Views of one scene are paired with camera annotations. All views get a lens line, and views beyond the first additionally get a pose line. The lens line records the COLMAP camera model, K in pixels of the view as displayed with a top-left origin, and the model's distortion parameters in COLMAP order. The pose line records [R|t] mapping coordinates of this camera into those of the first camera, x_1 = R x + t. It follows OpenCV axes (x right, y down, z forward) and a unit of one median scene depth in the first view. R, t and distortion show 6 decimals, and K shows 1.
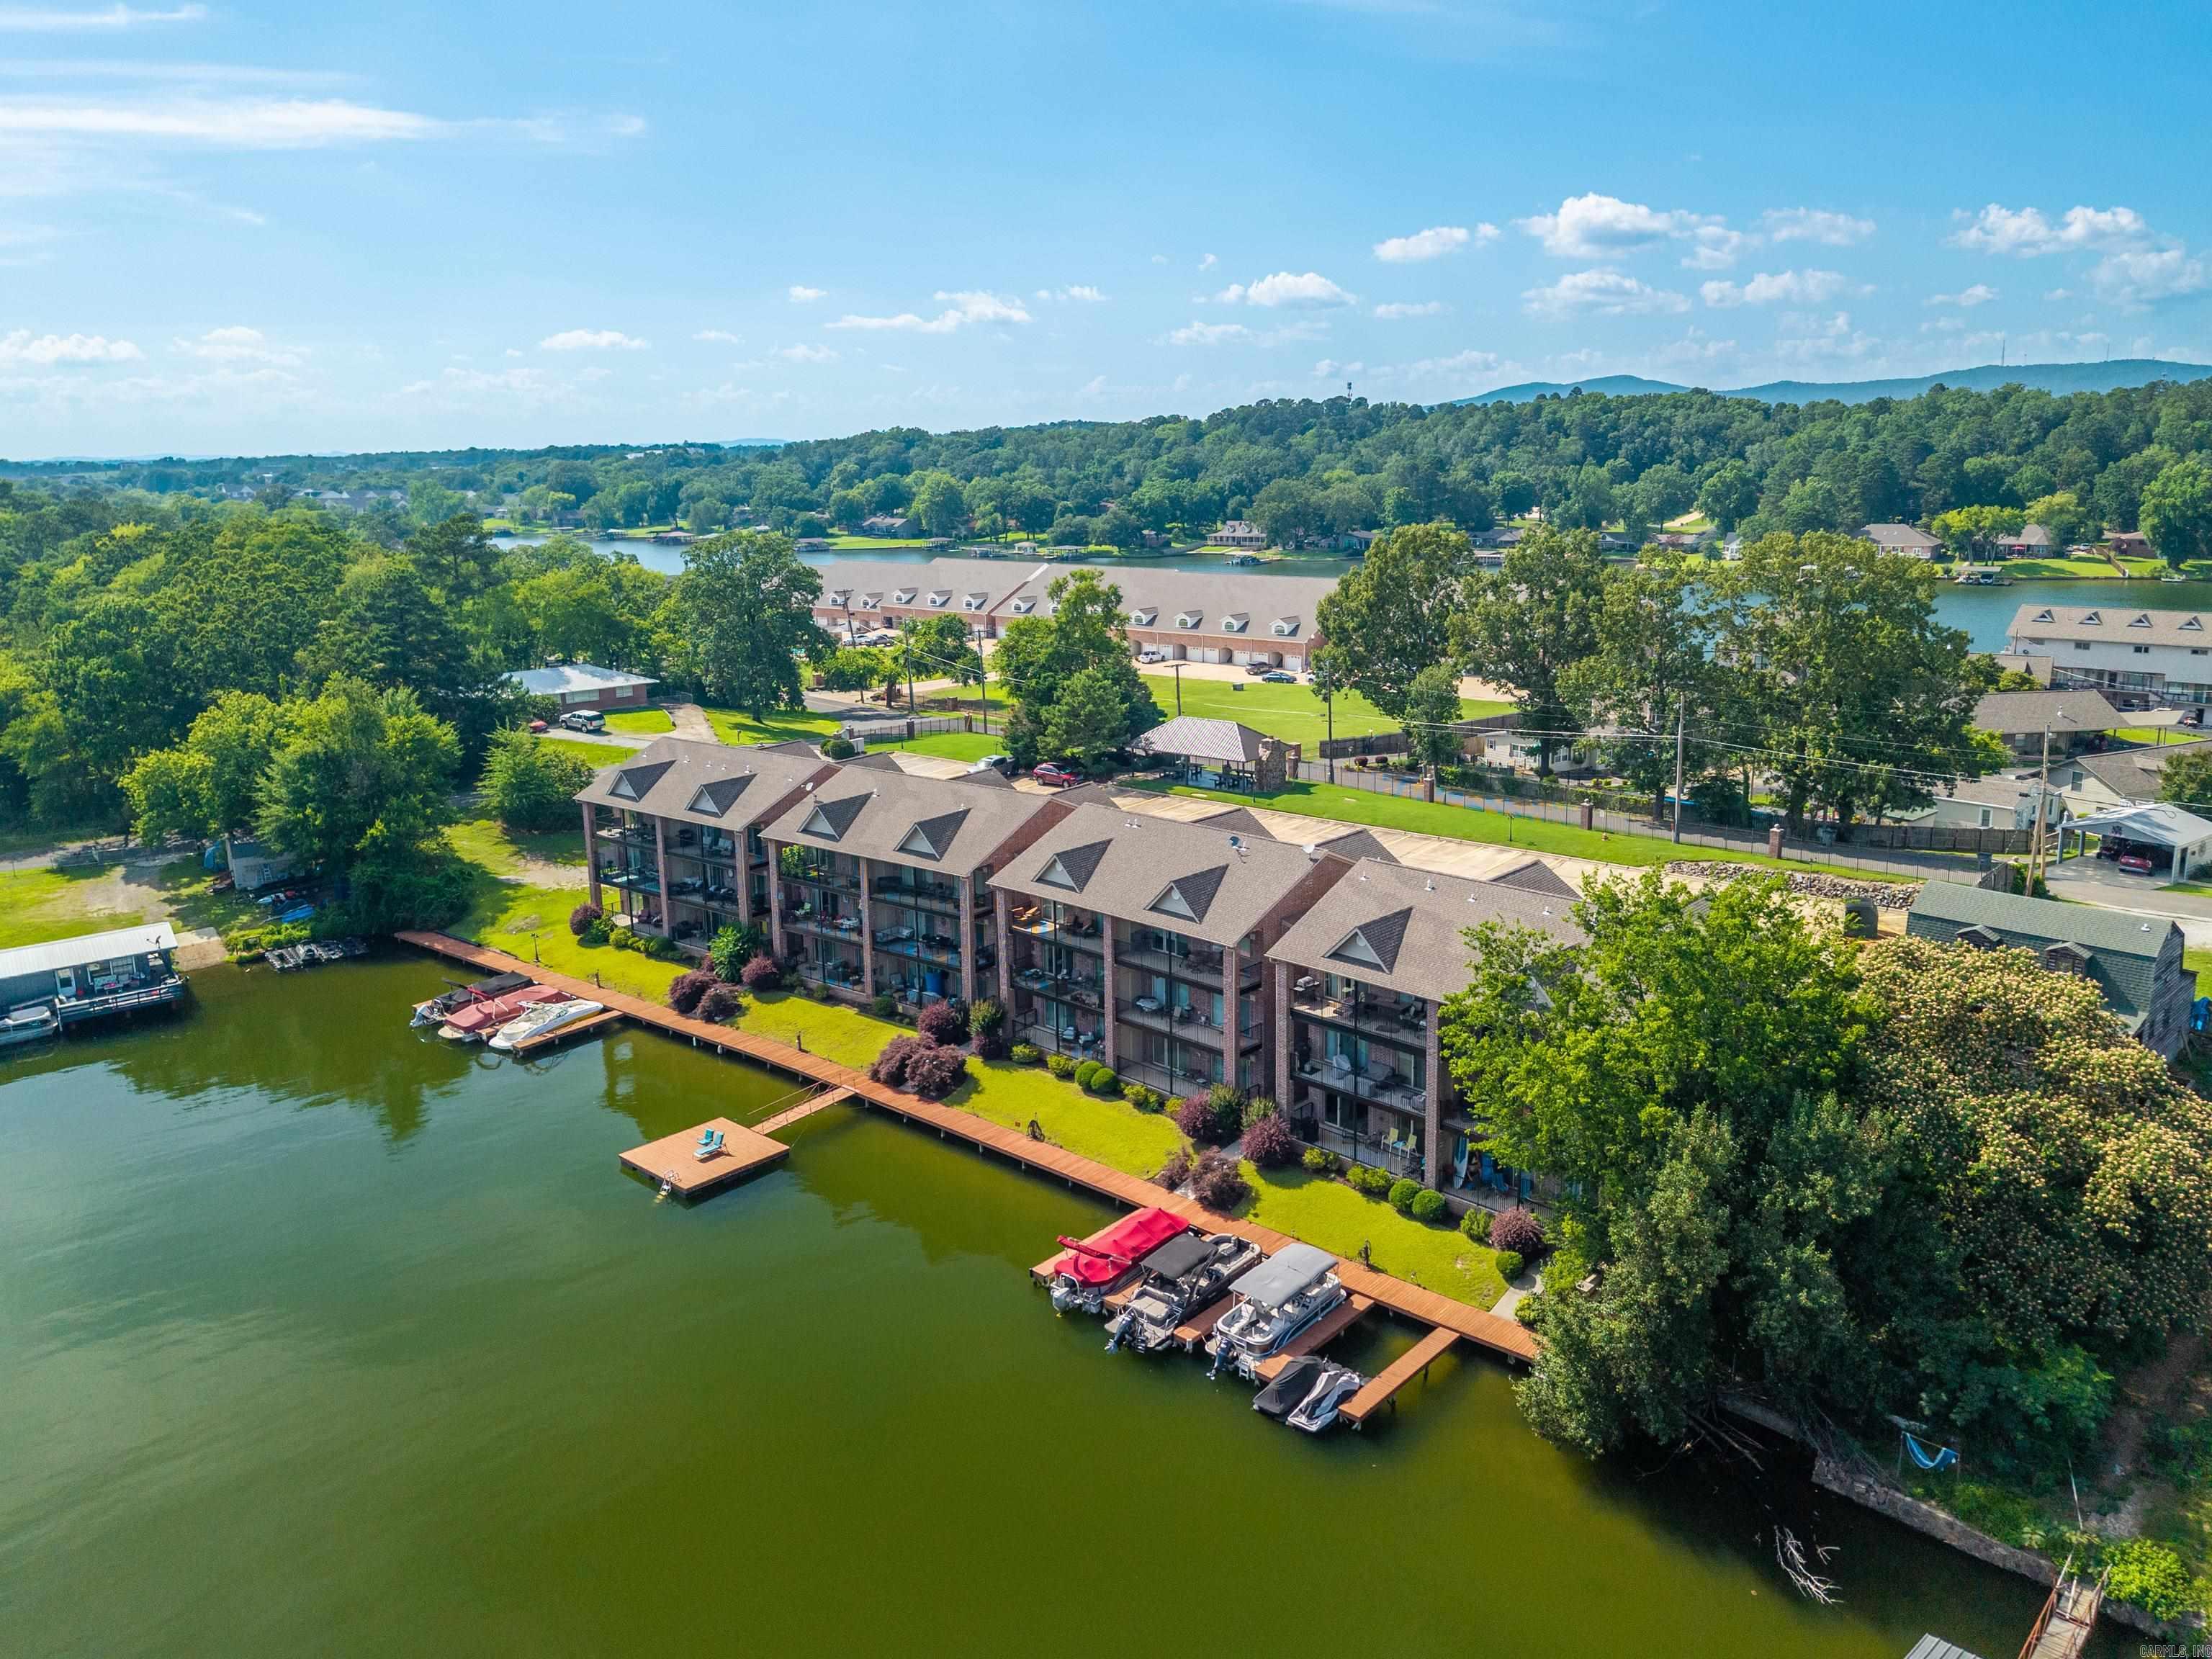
lens RADIAL K [[1615.6, 0, 1127.7], [0, 1615.6, 827.8], [0, 0, 1]] dist [0.125501, -0.273891]
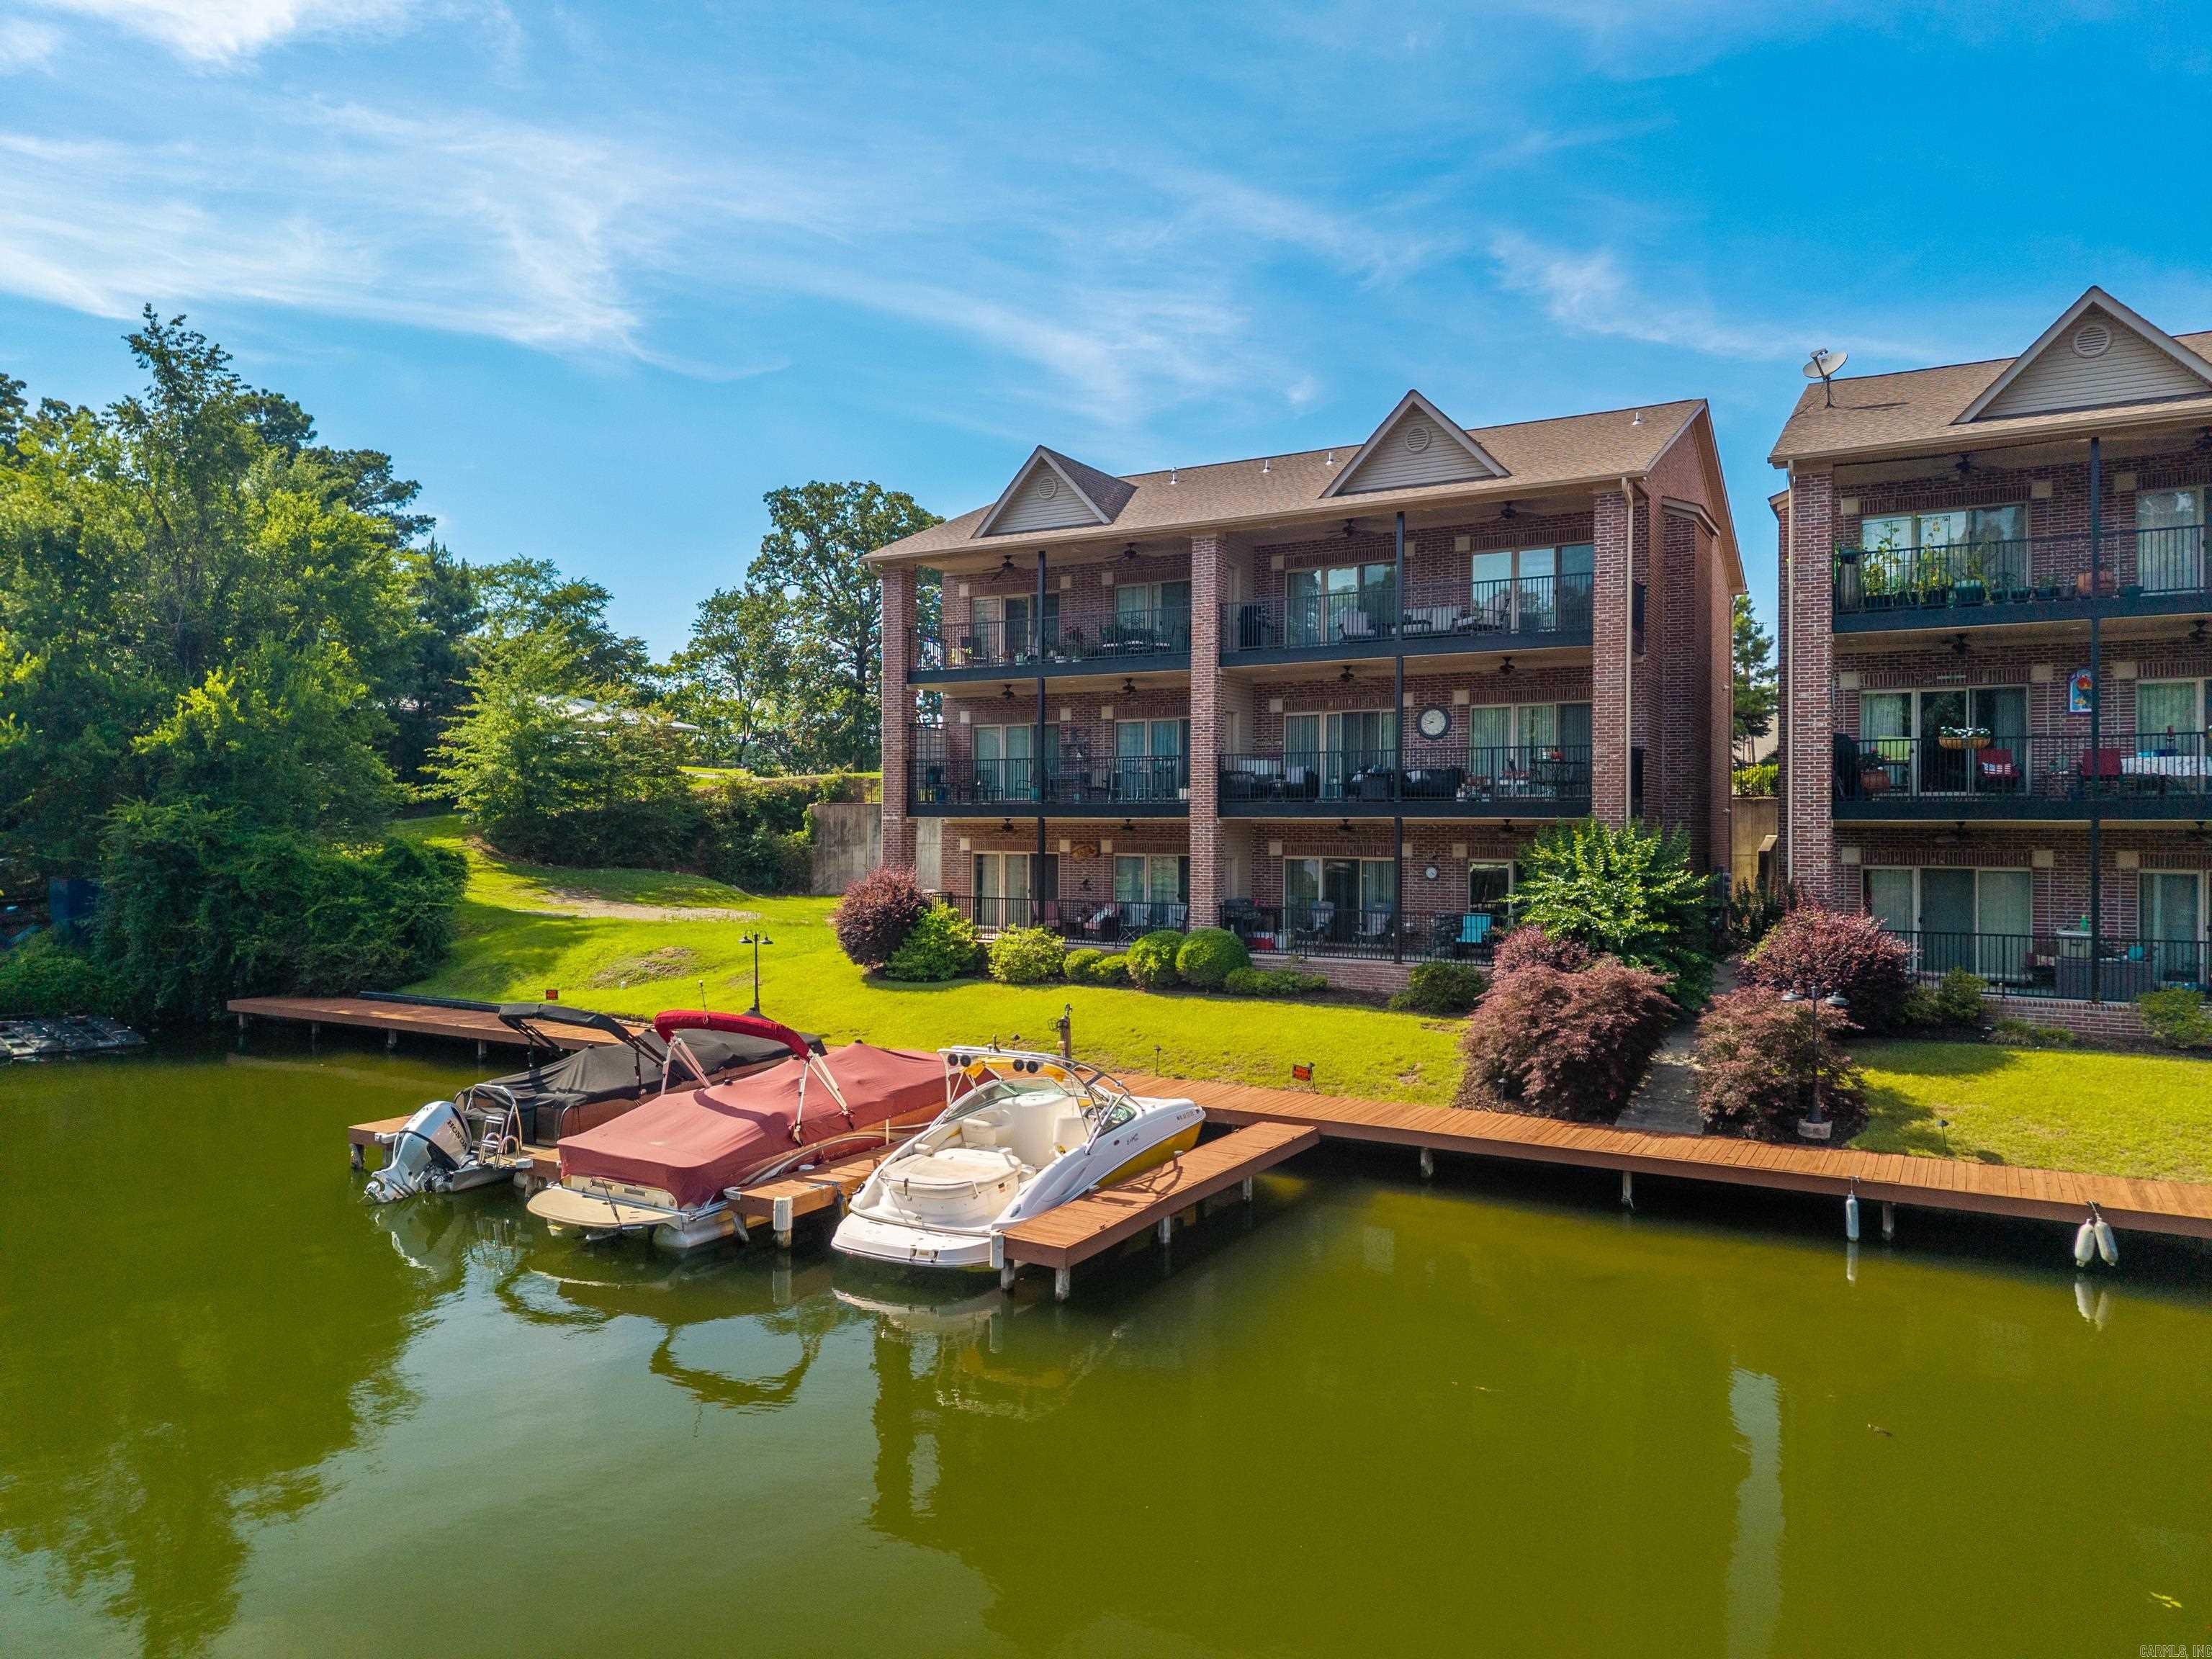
lens RADIAL K [[1537.9, 0, 1053.3], [0, 1537.9, 836.8], [0, 0, 1]] dist [-0.005478, -0.005385]
pose [[0.990496, 0.022812, 0.135636, -0.373427], [0.008735, 0.973726, -0.227555, 0.121016], [-0.137263, 0.226577, 0.964273, 0.769649]]
